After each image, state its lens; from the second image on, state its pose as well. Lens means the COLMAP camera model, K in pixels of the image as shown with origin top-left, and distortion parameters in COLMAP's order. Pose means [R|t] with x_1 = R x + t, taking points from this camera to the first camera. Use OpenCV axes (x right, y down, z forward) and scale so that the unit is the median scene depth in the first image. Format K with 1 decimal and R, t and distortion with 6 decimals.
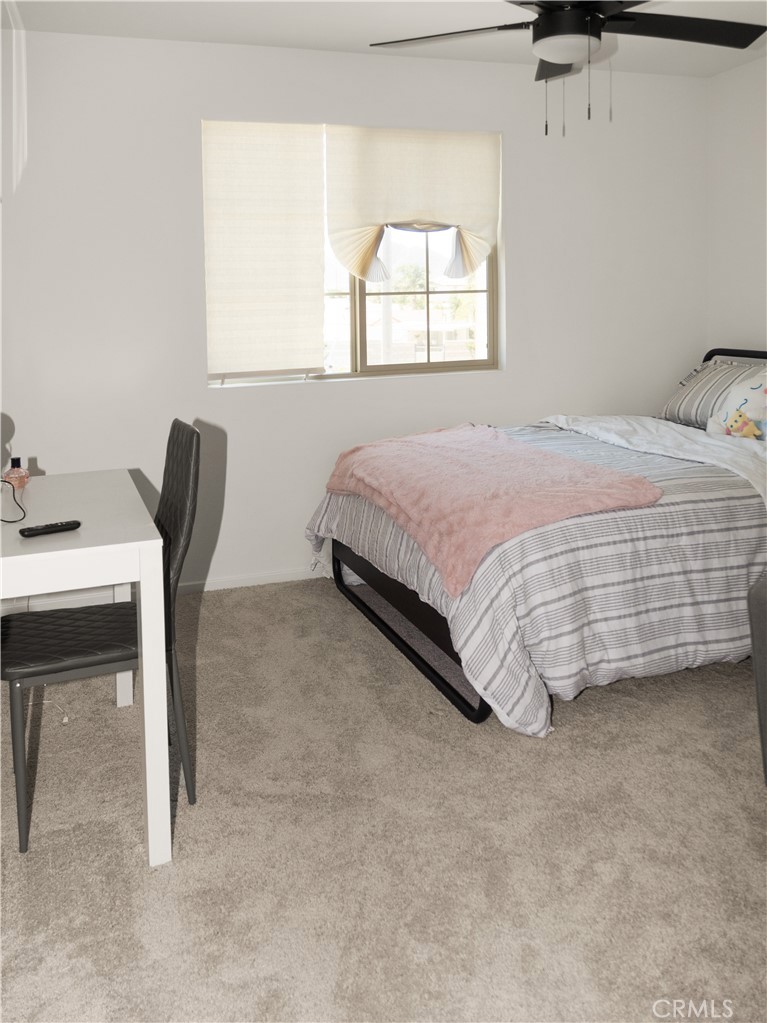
lens RADIAL K [[877.5, 0, 380.3], [0, 877.5, 507.4], [0, 0, 1]] dist [-0.027605, 0.026011]
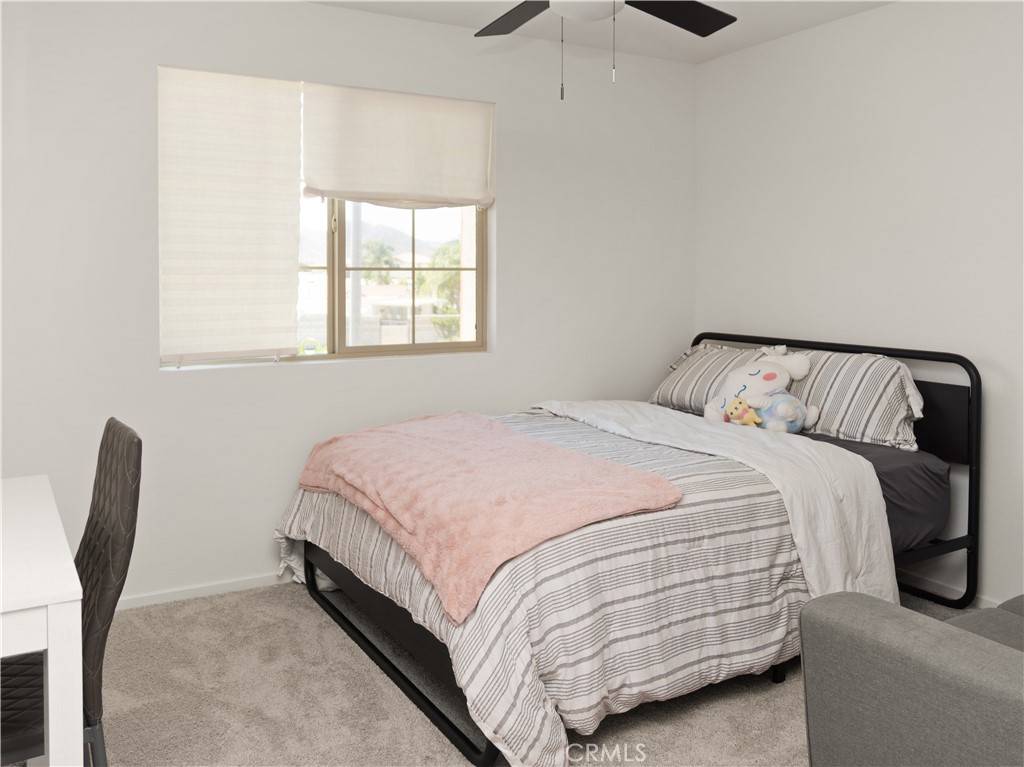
lens RADIAL K [[878.4, 0, 511.0], [0, 878.4, 390.2], [0, 0, 1]] dist [-0.027605, 0.026011]
pose [[0.983186, 0.002573, 0.182587, -0.016372], [0.016433, 0.994597, -0.102505, -0.027407], [-0.181864, 0.103782, 0.977832, 0.113165]]
